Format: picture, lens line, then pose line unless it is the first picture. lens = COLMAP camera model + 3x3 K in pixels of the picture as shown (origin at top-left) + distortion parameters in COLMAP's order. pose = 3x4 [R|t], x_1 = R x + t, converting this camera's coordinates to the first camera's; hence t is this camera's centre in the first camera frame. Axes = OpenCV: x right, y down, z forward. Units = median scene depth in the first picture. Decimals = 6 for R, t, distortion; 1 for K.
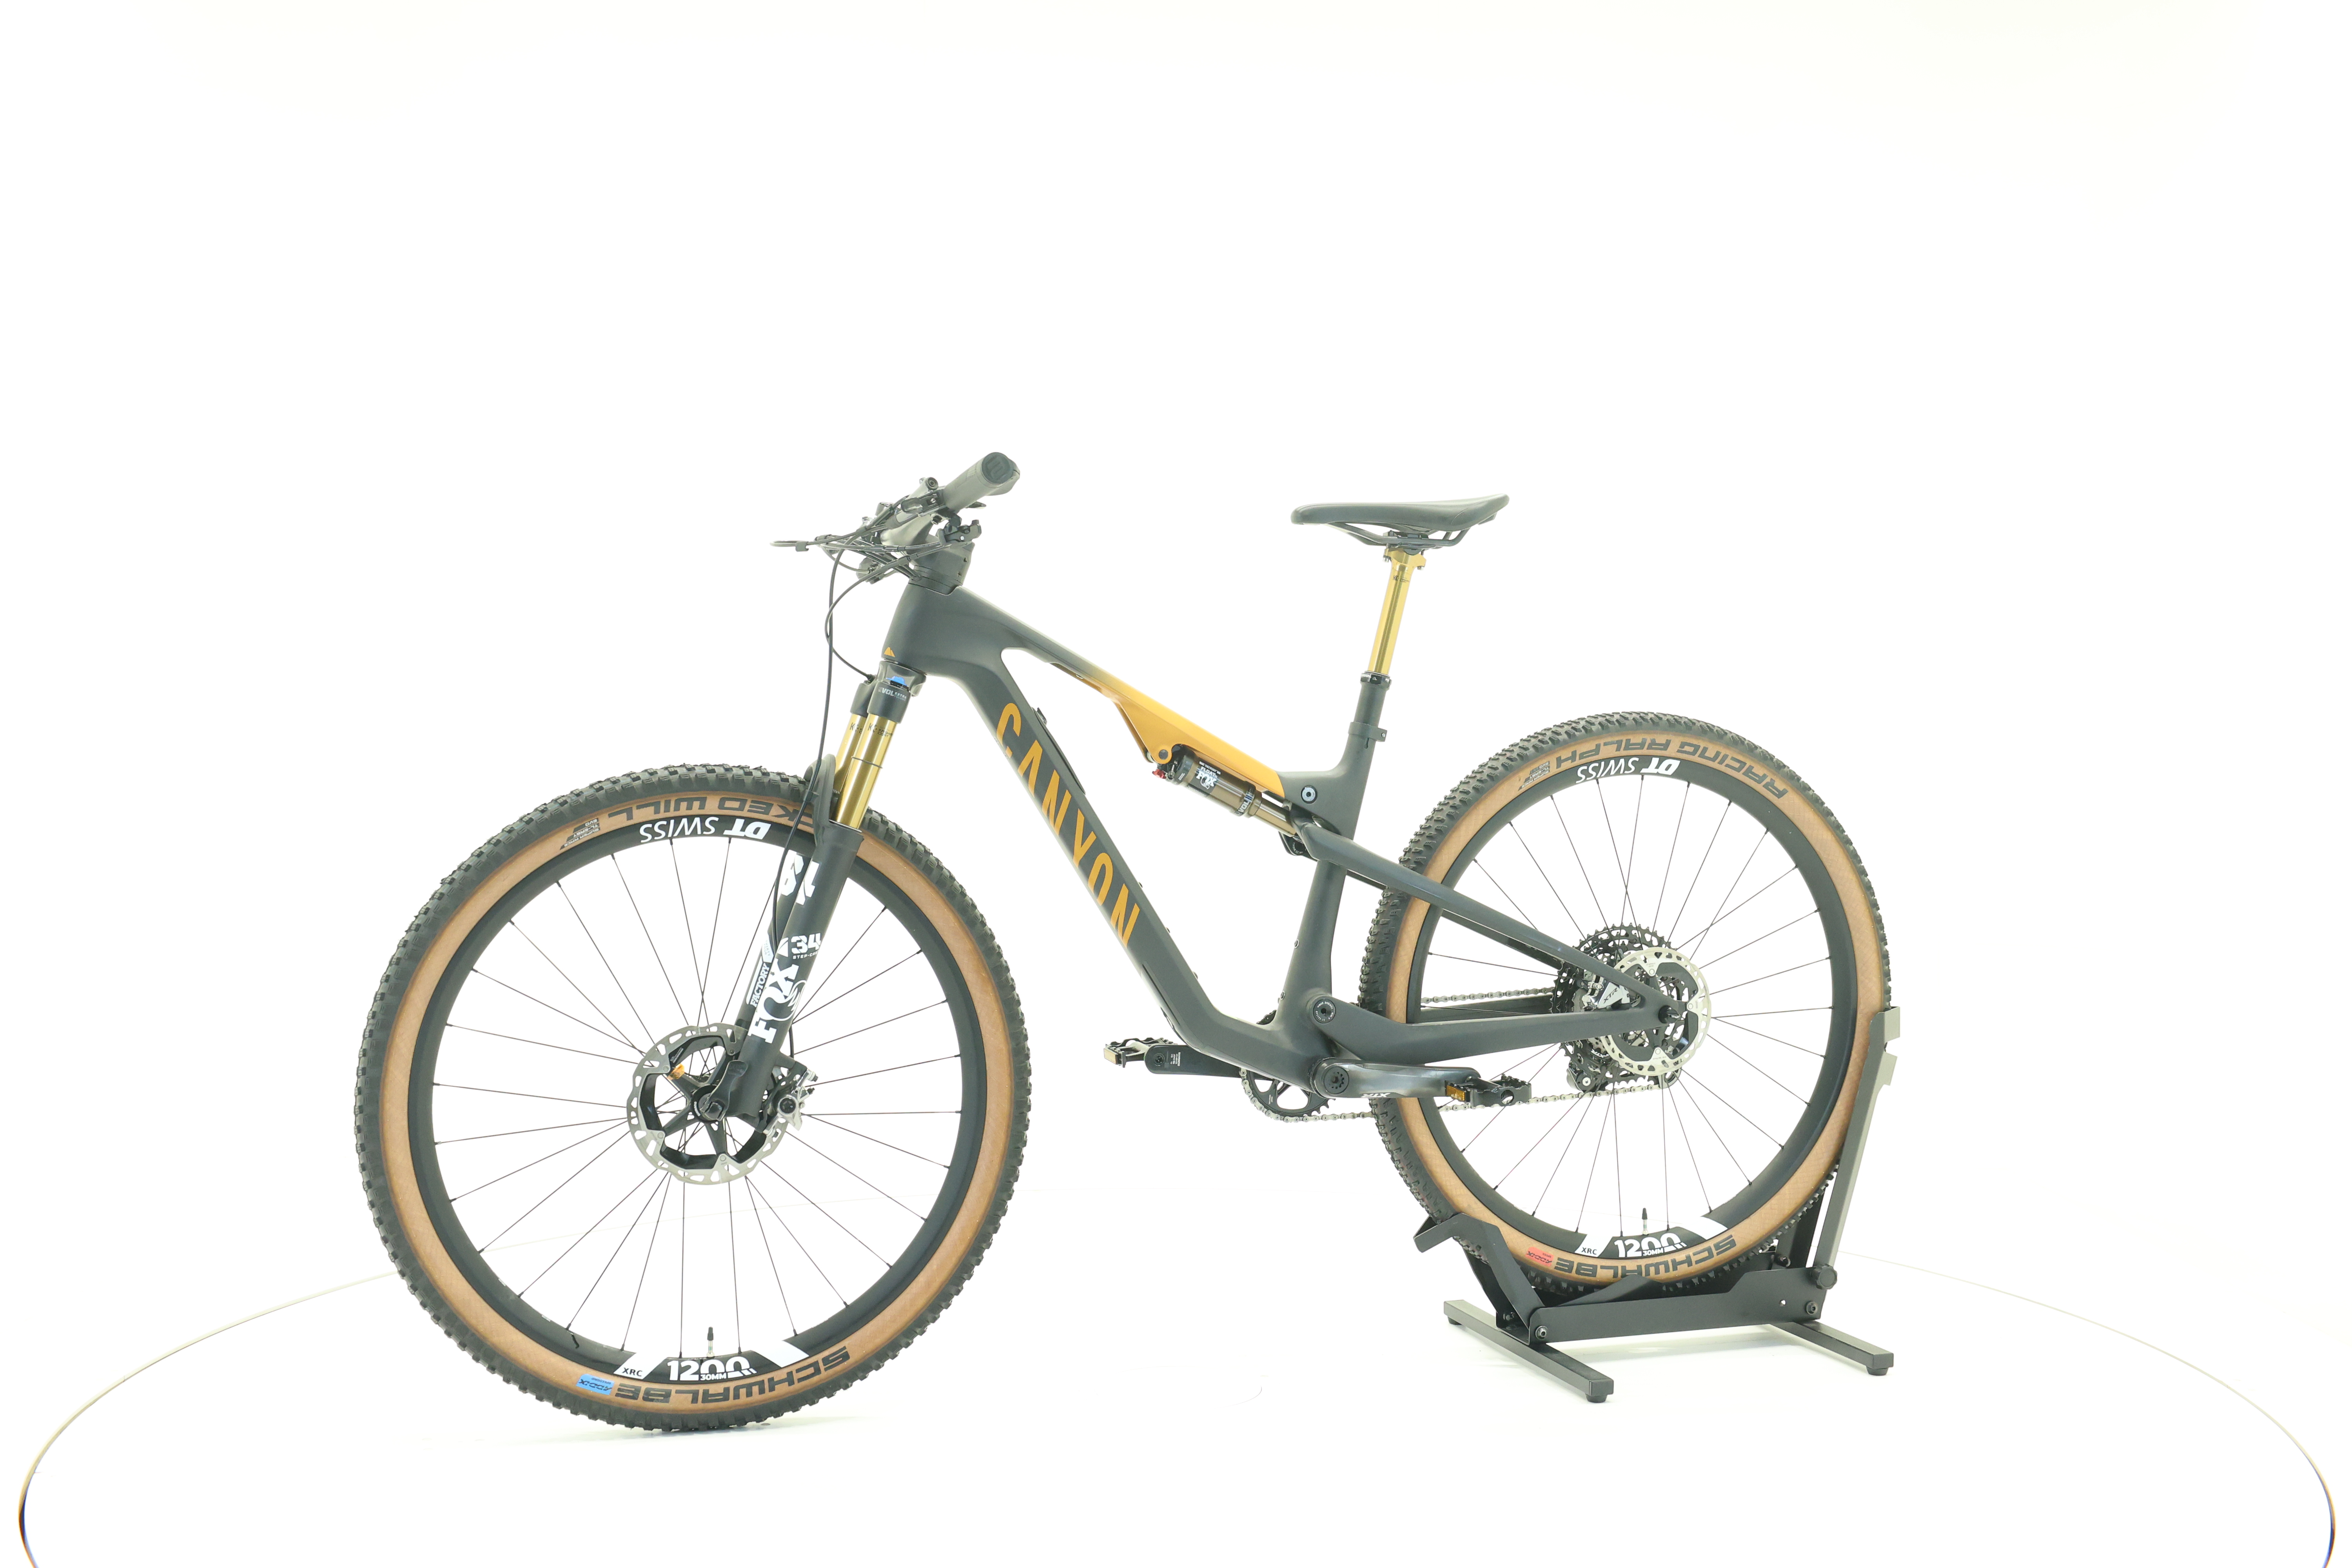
lens RADIAL K [[2491.2, 0, 1178.8], [0, 2491.2, 732.7], [0, 0, 1]] dist [-0.003981, 0.013121]
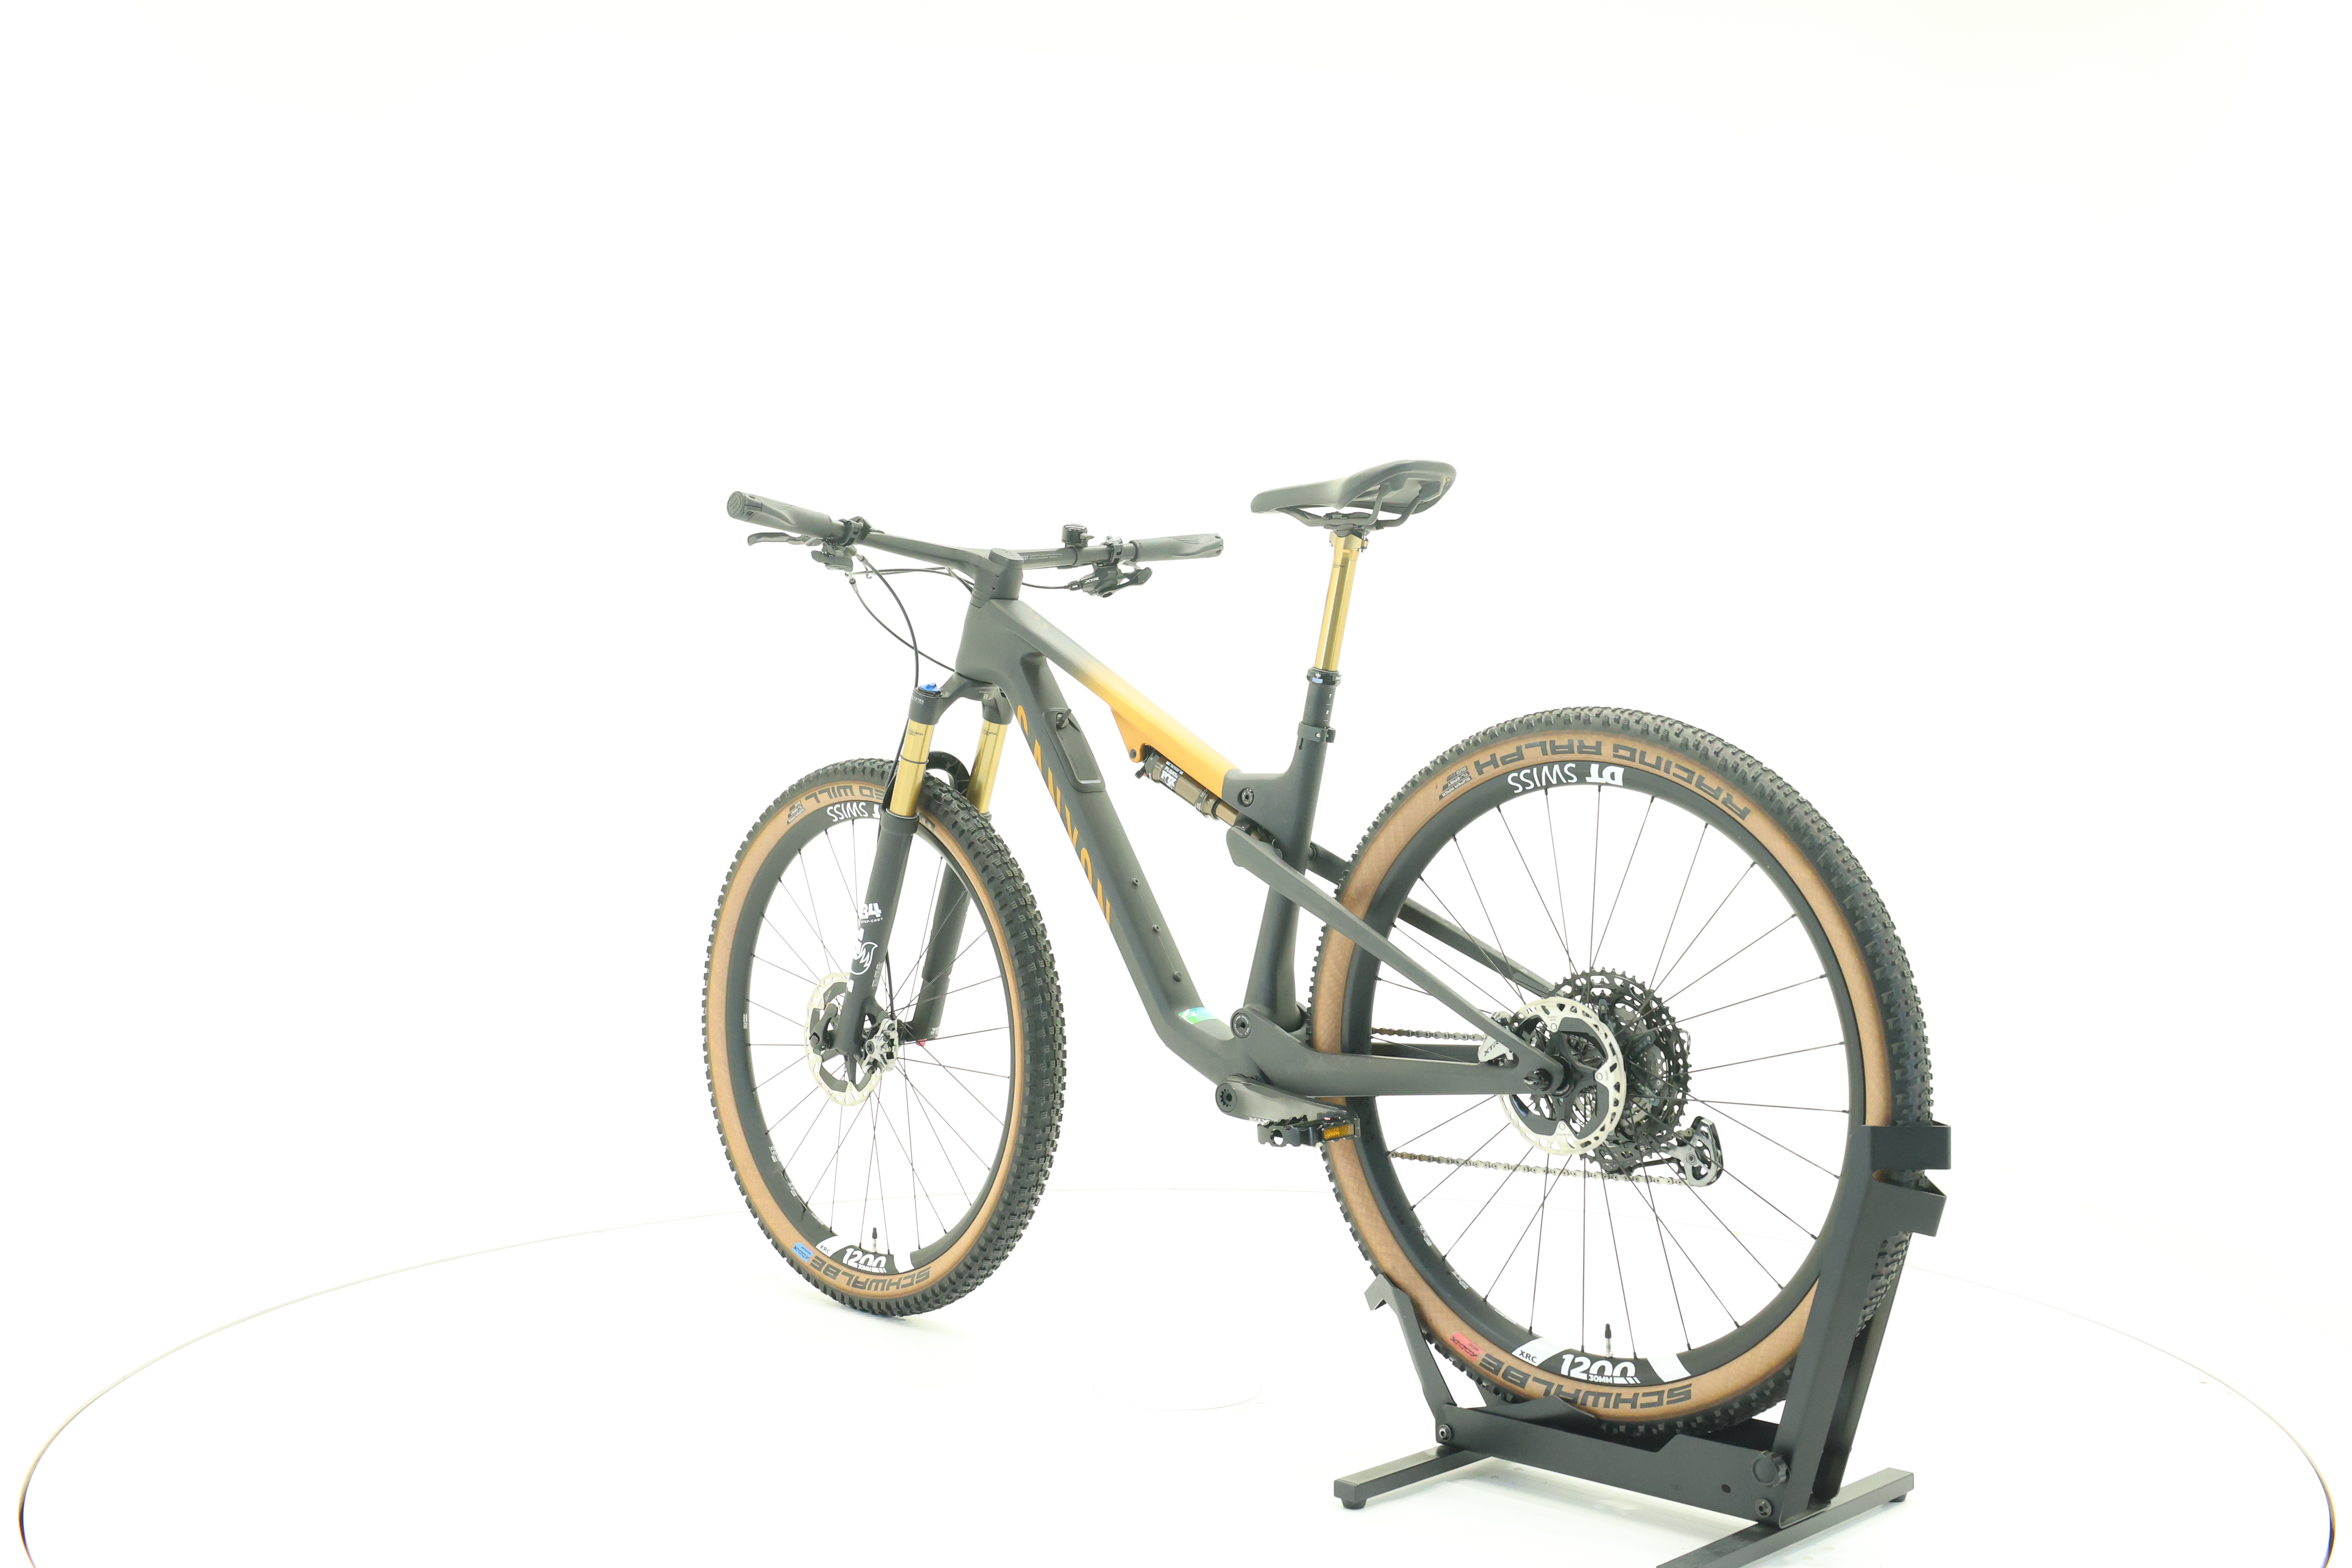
lens RADIAL K [[2491.2, 0, 1178.8], [0, 2491.2, 732.7], [0, 0, 1]] dist [-0.003981, 0.013121]
pose [[0.467710, -0.001193, -0.883881, 0.872073], [-0.002587, 0.999993, -0.002719, 0.002615], [0.883878, 0.003559, 0.467704, 0.523898]]
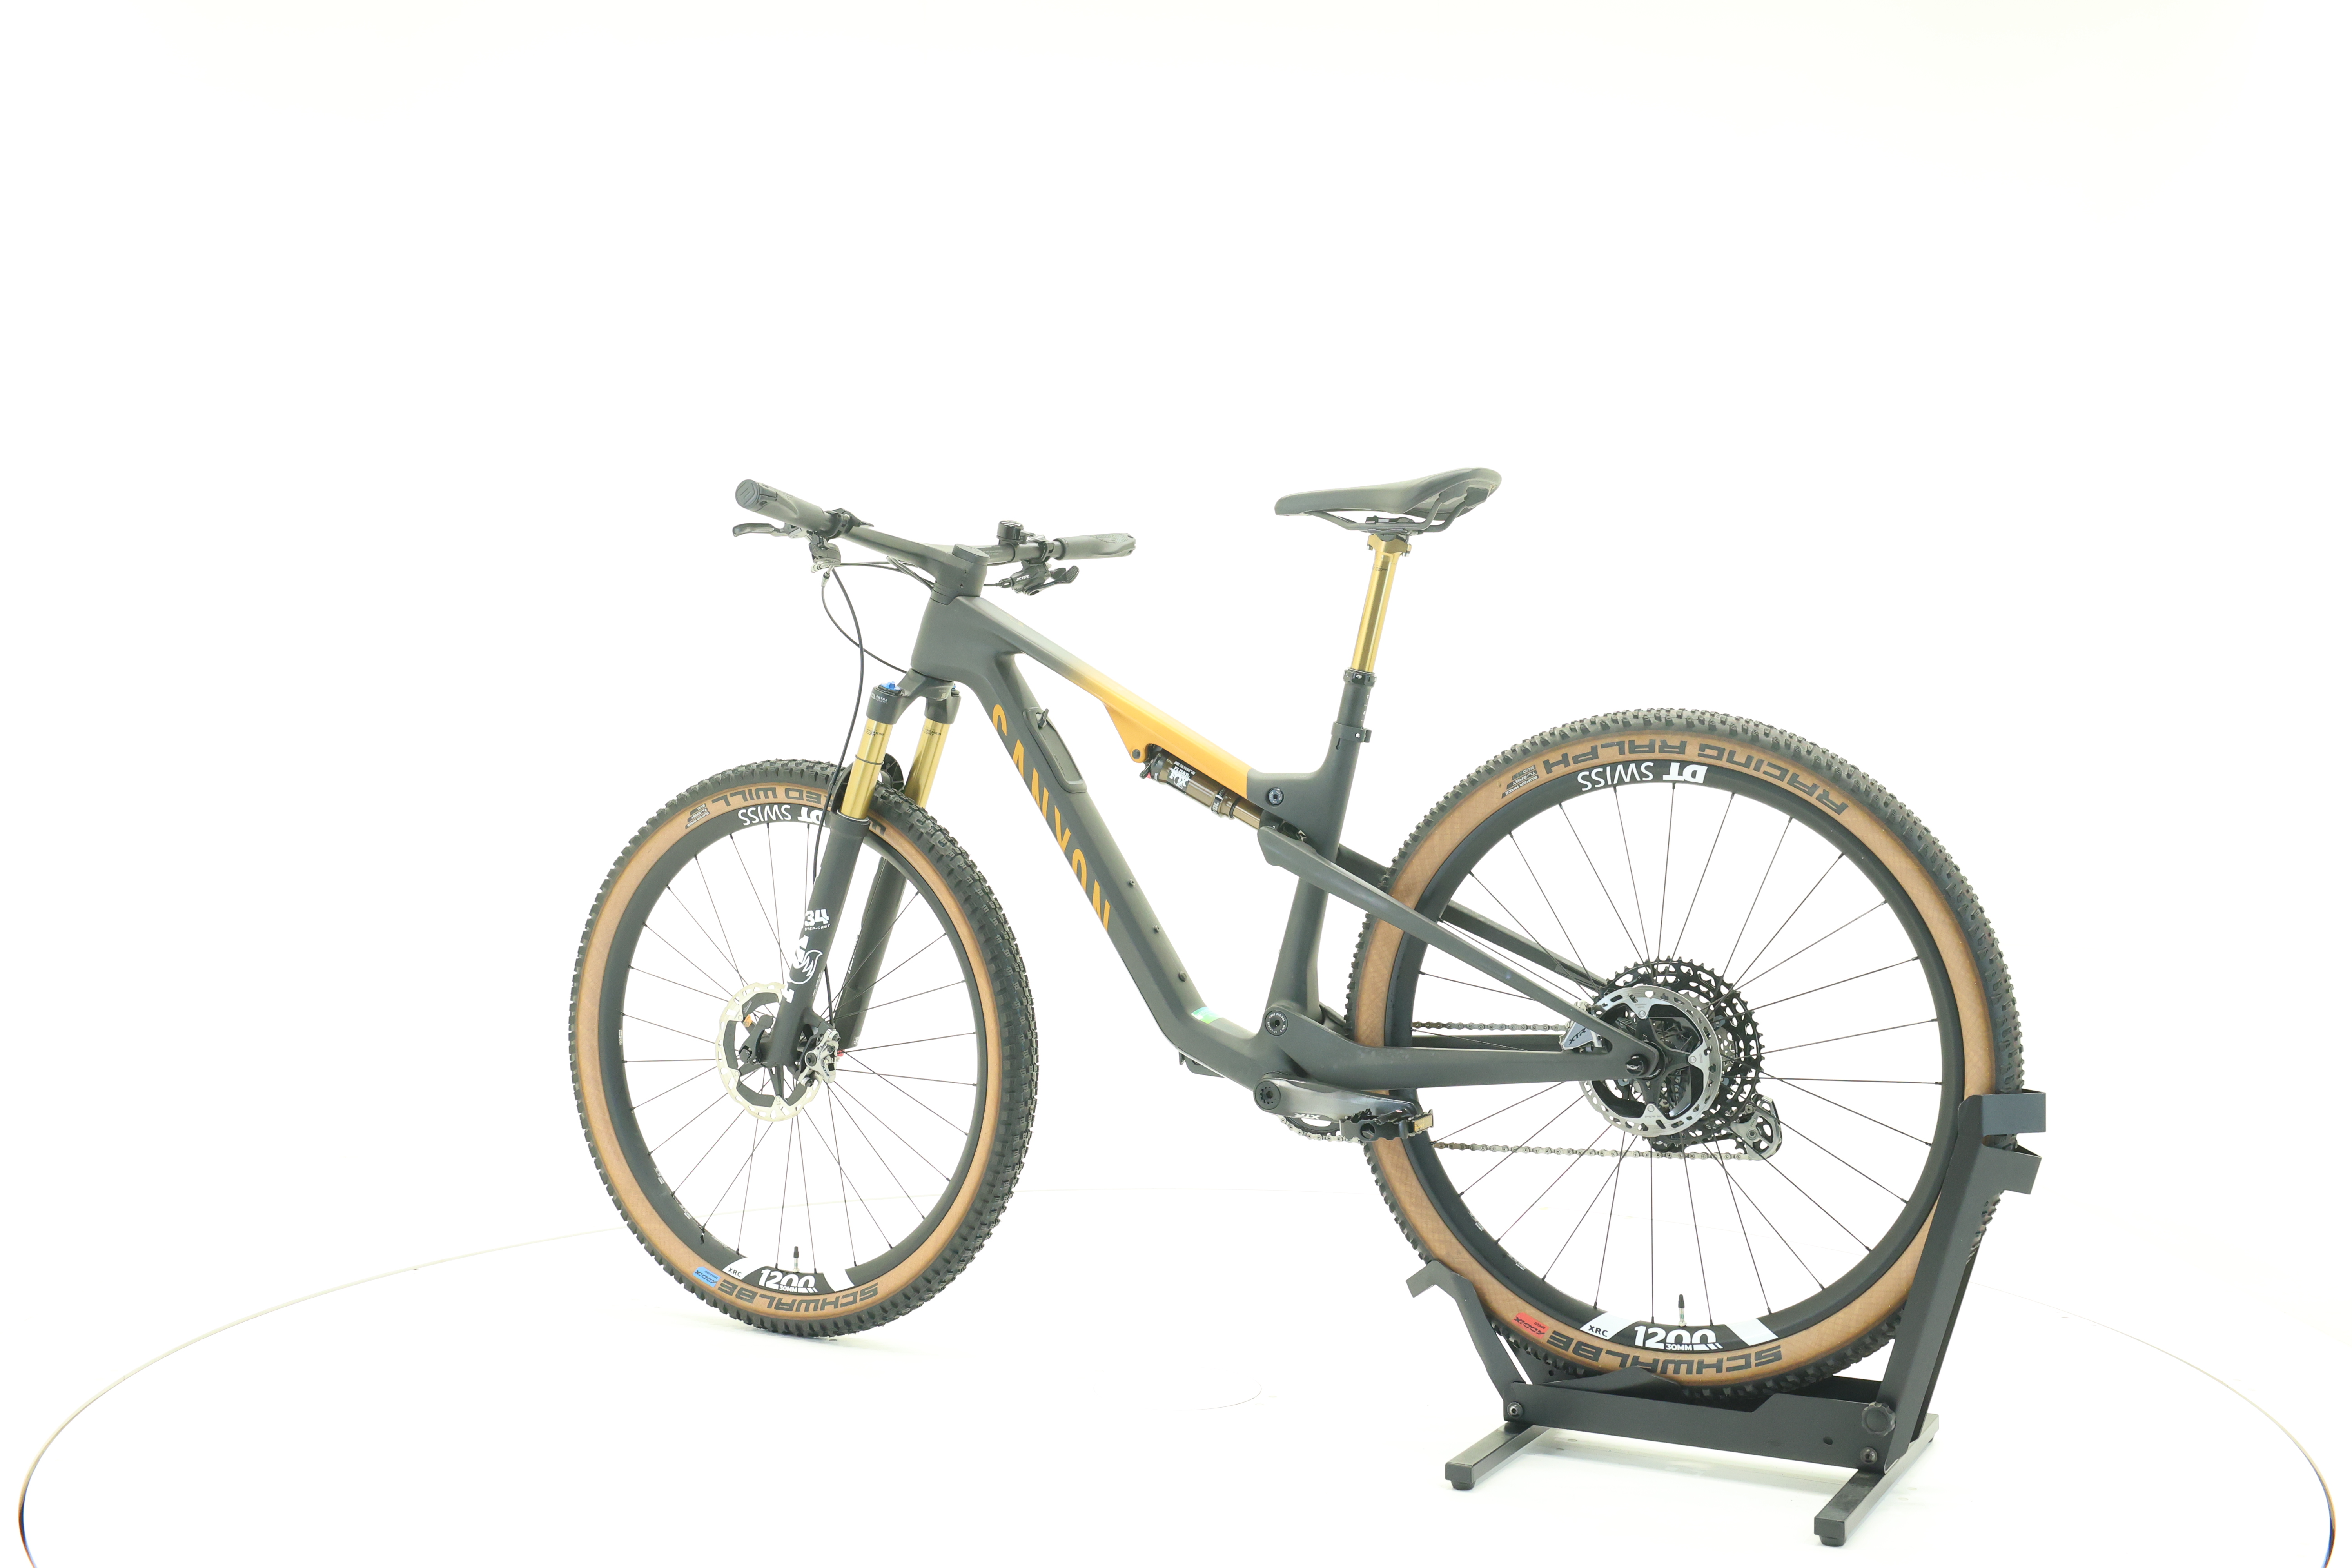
lens RADIAL K [[2491.2, 0, 1178.8], [0, 2491.2, 732.7], [0, 0, 1]] dist [-0.003981, 0.013121]
pose [[0.688861, -0.000404, -0.724893, 0.714787], [-0.001712, 0.999996, -0.002185, 0.002128], [0.724891, 0.002746, 0.688858, 0.306193]]
